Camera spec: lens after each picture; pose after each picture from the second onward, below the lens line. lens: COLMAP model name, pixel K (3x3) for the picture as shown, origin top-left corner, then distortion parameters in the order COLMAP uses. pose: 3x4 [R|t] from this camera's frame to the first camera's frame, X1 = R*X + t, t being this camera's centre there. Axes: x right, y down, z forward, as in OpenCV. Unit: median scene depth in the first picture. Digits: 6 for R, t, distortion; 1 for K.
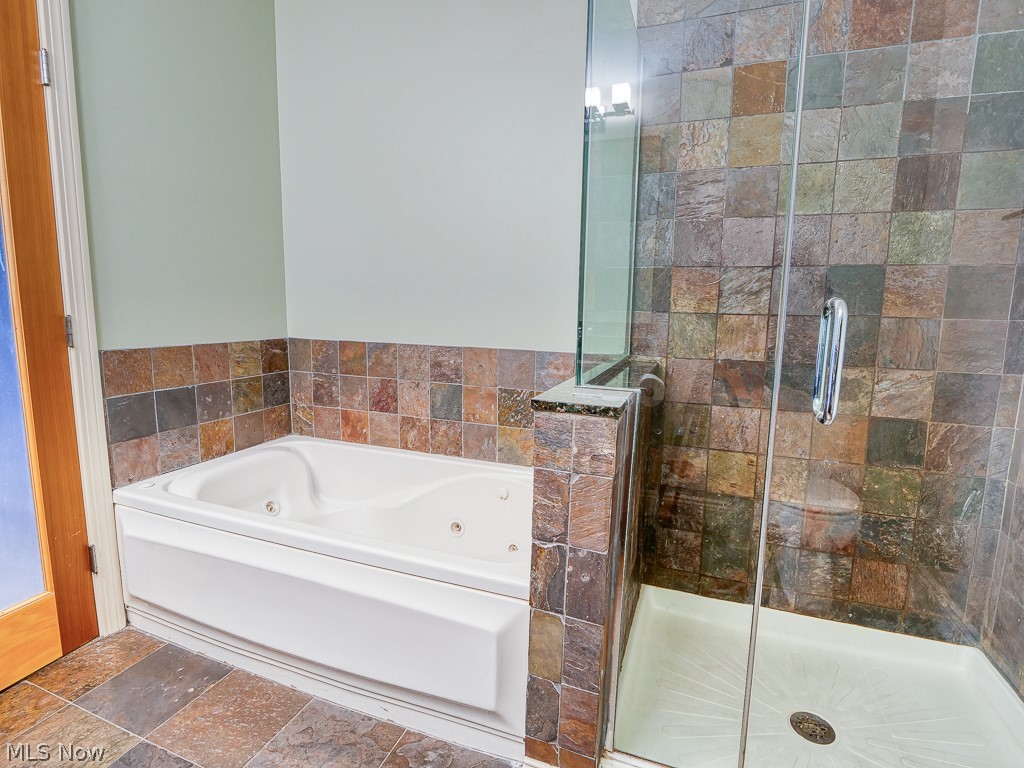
lens RADIAL K [[501.6, 0, 517.7], [0, 501.6, 380.8], [0, 0, 1]] dist [-0.013825, -0.000444]
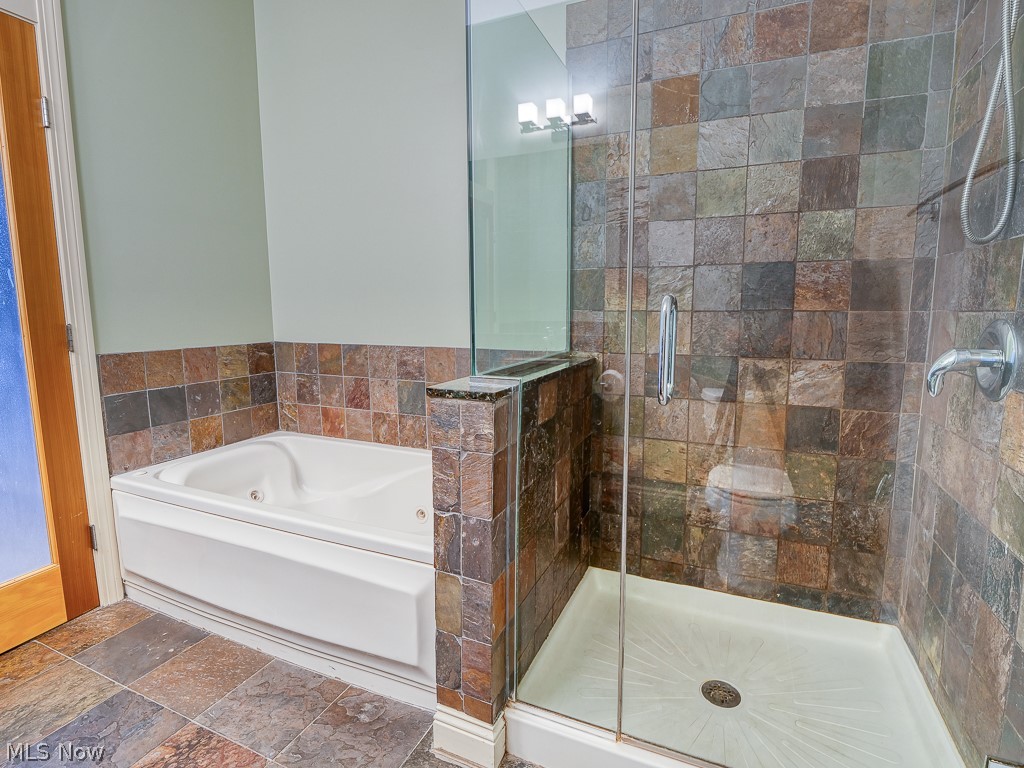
lens RADIAL K [[501.6, 0, 506.9], [0, 501.6, 379.8], [0, 0, 1]] dist [-0.013825, -0.000444]
pose [[0.998255, -0.012949, -0.057612, 0.175874], [0.012577, 0.999898, -0.006817, 0.018140], [0.057694, 0.006081, 0.998316, -0.093931]]
